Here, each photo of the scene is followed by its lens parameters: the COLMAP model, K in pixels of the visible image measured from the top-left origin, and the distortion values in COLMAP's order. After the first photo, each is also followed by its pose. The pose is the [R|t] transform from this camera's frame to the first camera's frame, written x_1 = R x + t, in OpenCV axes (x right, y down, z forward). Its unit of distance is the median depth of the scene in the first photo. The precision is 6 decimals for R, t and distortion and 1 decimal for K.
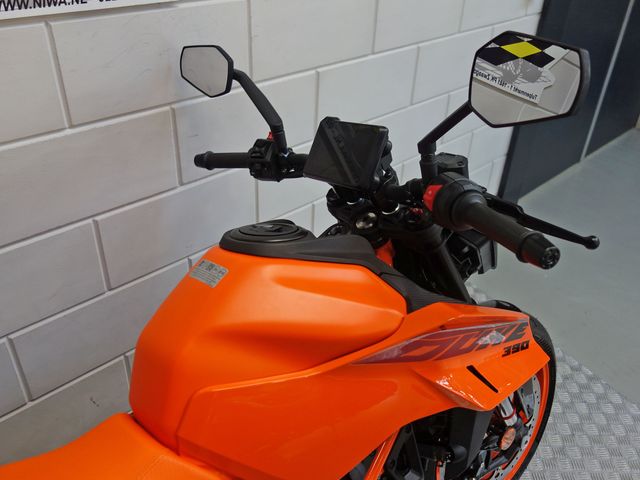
lens RADIAL K [[568.4, 0, 320.0], [0, 568.4, 240.0], [0, 0, 1]] dist [0.012740, -0.011715]
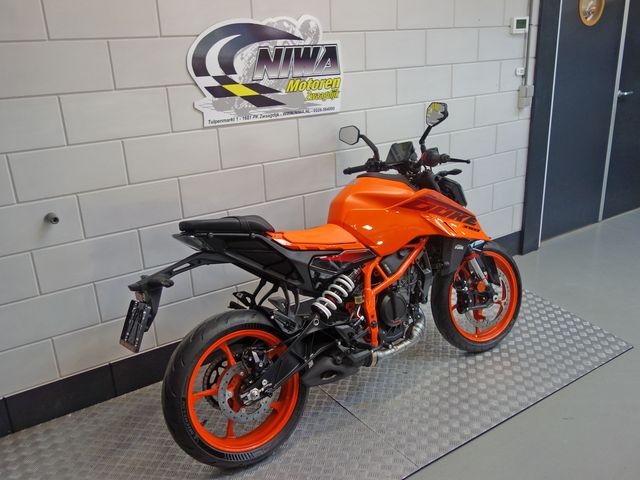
lens RADIAL K [[568.4, 0, 320.0], [0, 568.4, 240.0], [0, 0, 1]] dist [0.012740, -0.011715]
pose [[0.980692, -0.020985, -0.194429, 0.170195], [-0.026873, 0.970332, -0.240278, 0.819263], [0.193703, 0.240863, 0.951033, -1.431177]]
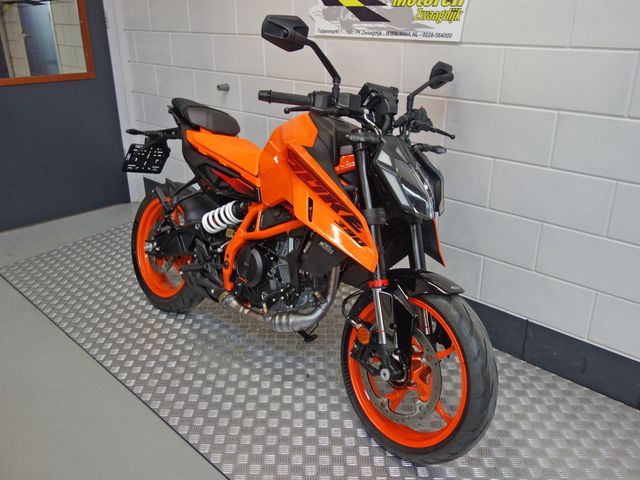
lens RADIAL K [[568.4, 0, 320.0], [0, 568.4, 240.0], [0, 0, 1]] dist [0.012740, -0.011715]
pose [[0.011373, 0.334853, -0.942202, 1.717084], [-0.541615, 0.794133, 0.275692, -0.149057], [0.840549, 0.507176, 0.190393, 0.547227]]
